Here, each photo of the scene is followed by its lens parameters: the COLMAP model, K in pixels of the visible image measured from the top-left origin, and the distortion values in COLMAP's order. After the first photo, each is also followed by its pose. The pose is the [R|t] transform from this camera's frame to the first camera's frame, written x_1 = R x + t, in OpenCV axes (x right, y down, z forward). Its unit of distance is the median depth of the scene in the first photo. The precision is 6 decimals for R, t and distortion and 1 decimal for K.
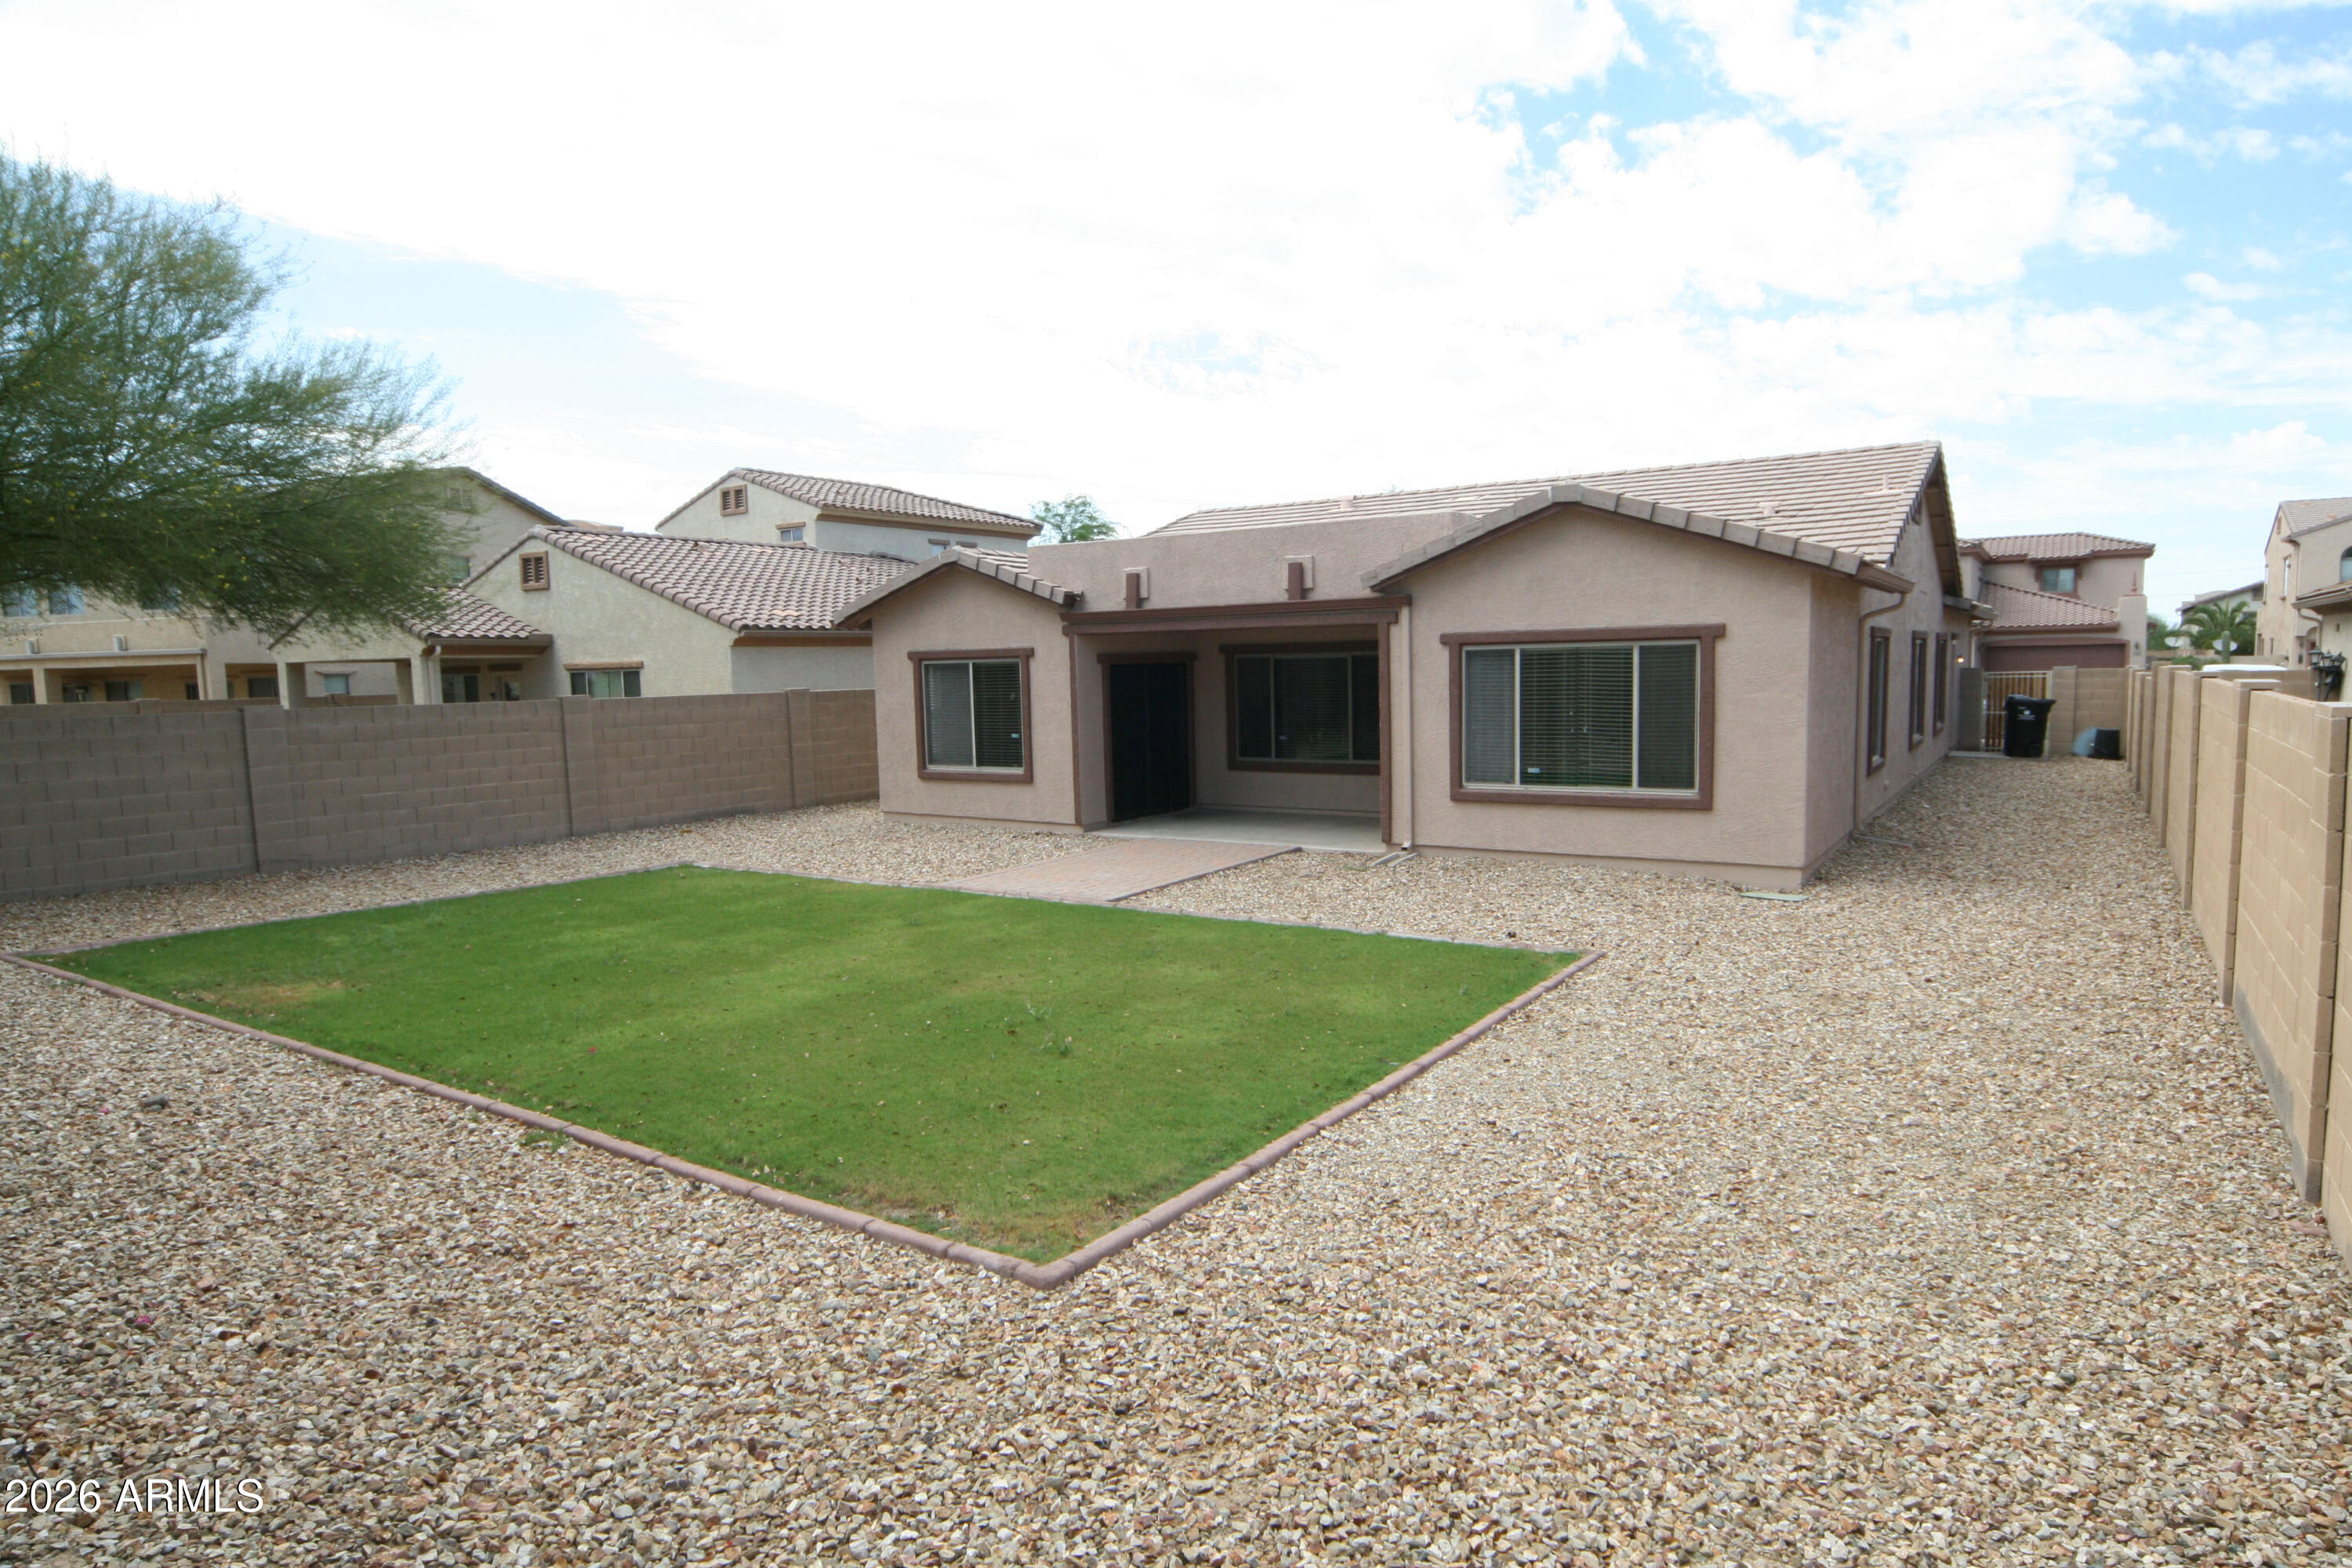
lens RADIAL K [[1338.8, 0, 1196.2], [0, 1338.8, 793.5], [0, 0, 1]] dist [-0.005792, -0.000897]
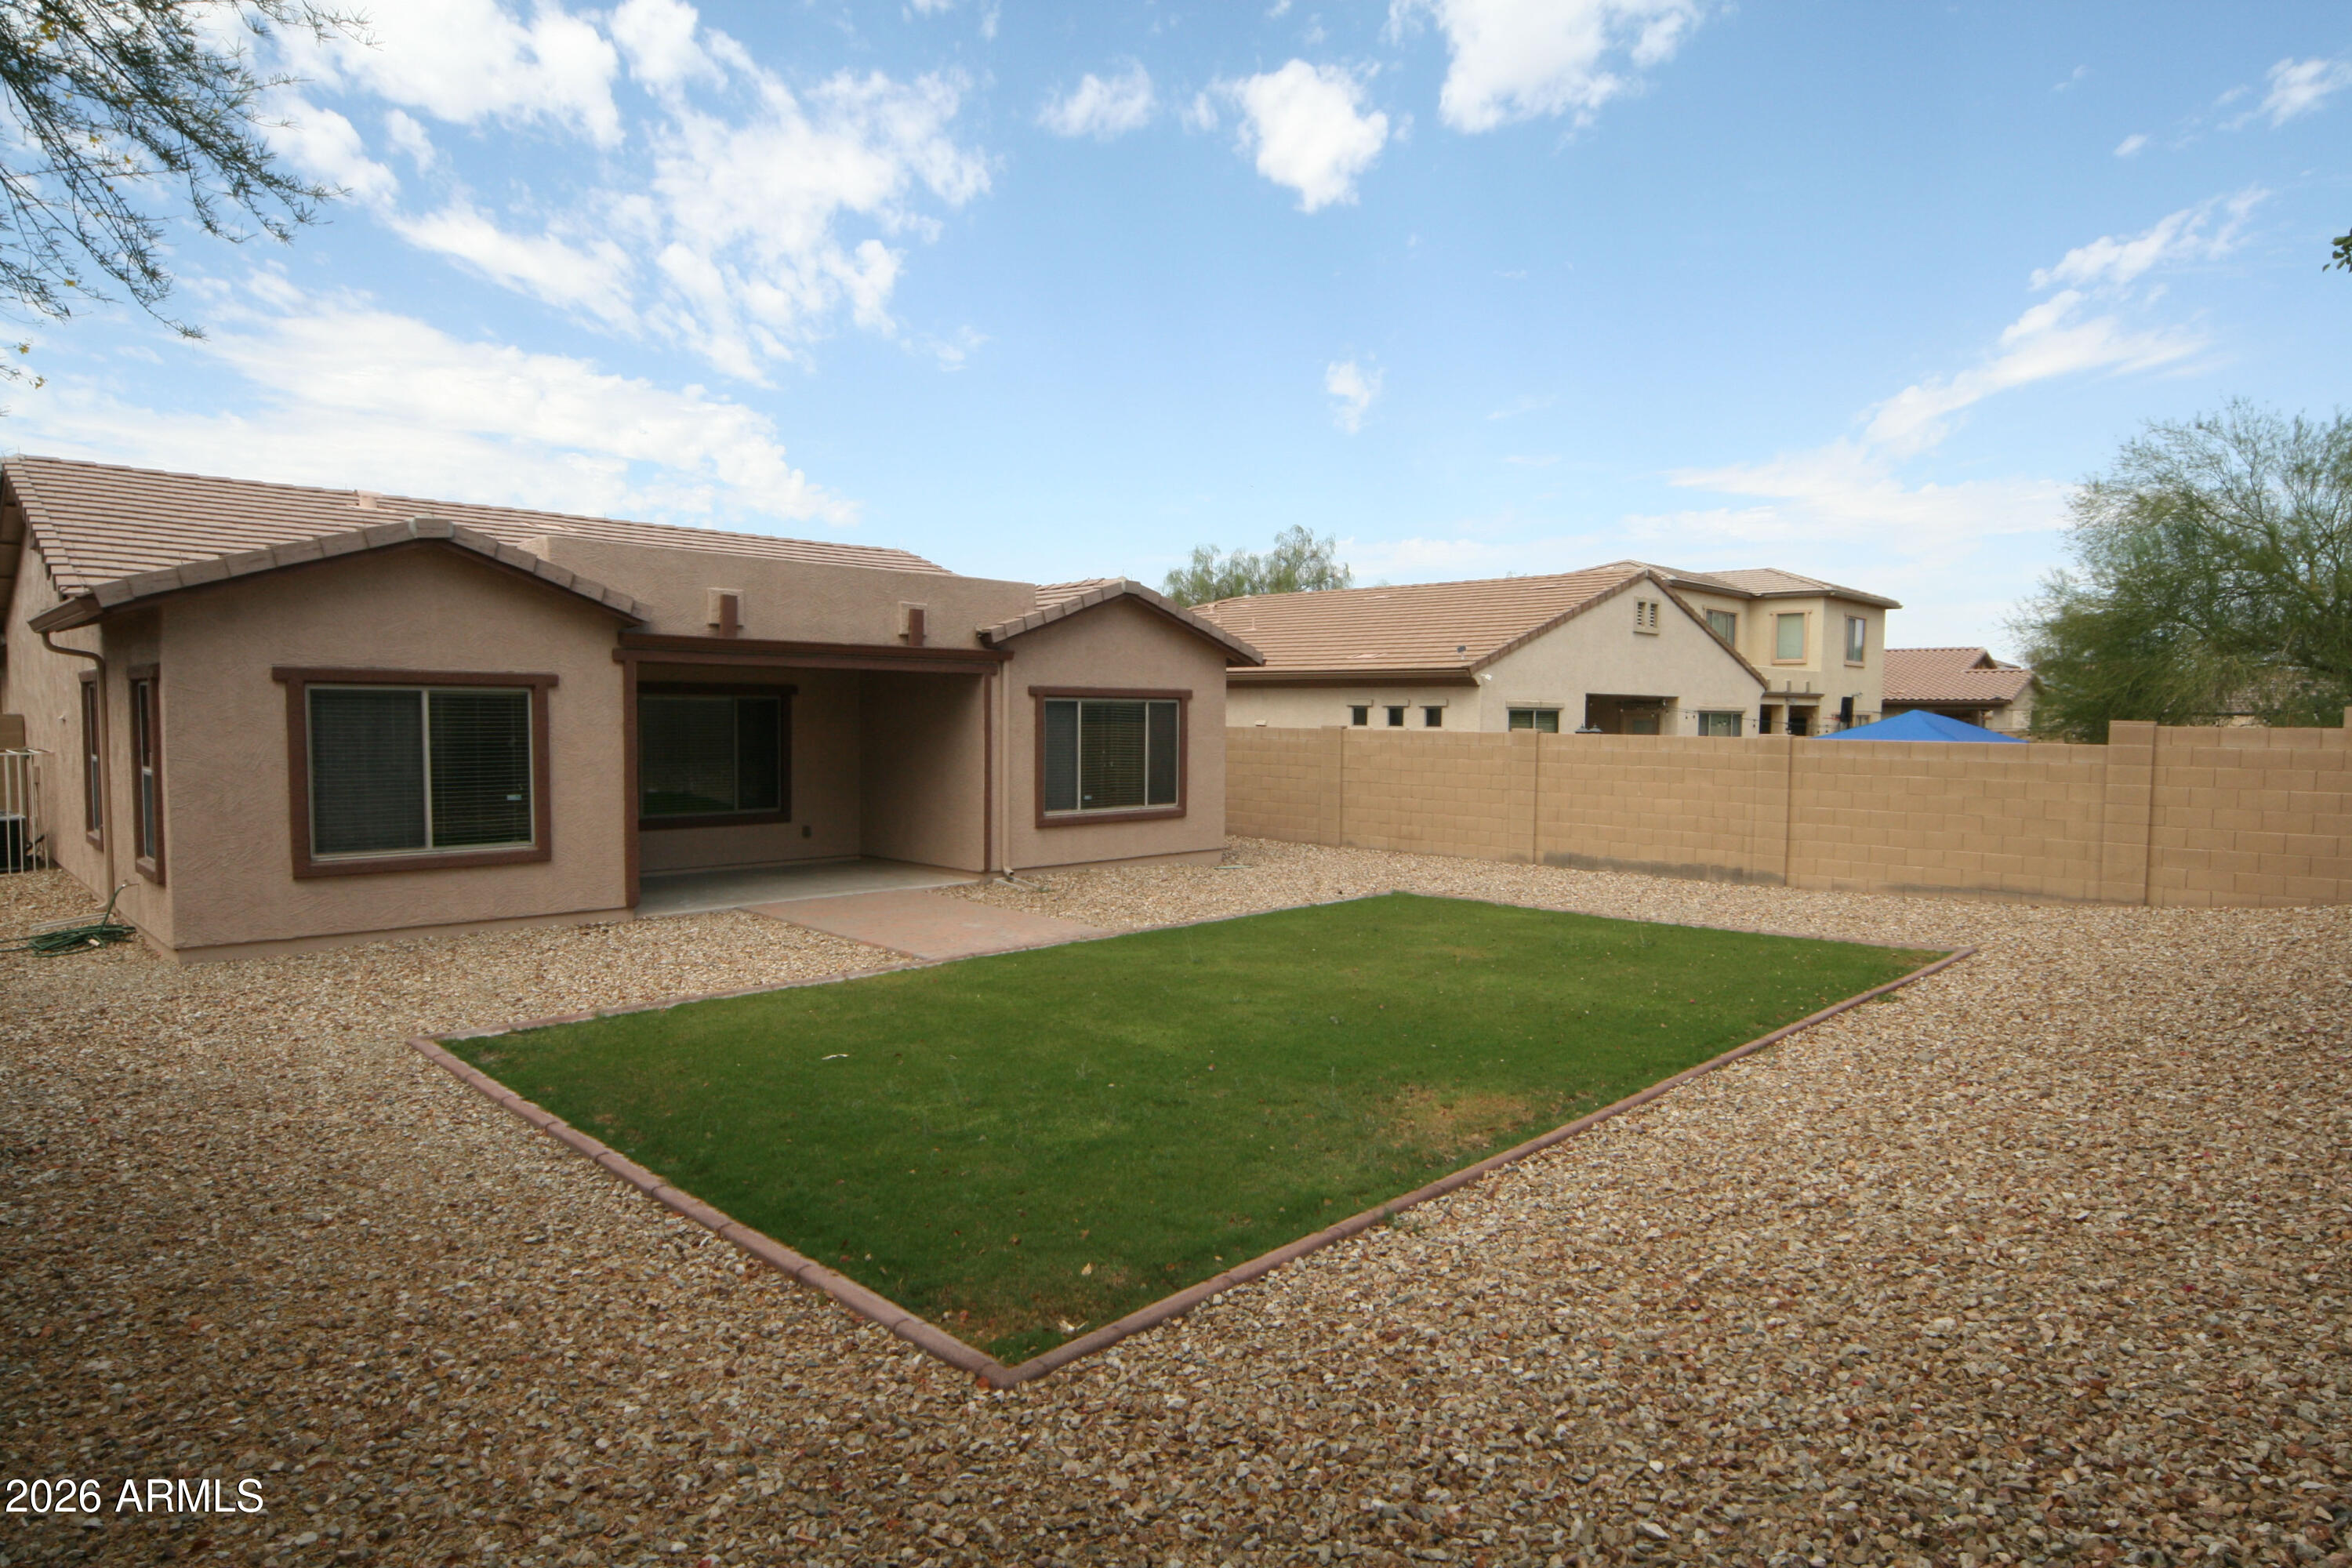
lens RADIAL K [[1338.8, 0, 1196.2], [0, 1338.8, 793.5], [0, 0, 1]] dist [-0.005792, -0.000897]
pose [[0.185644, -0.037075, 0.981917, -0.820008], [0.079959, 0.996544, 0.022510, -0.034863], [-0.979358, 0.074334, 0.187967, 0.558102]]
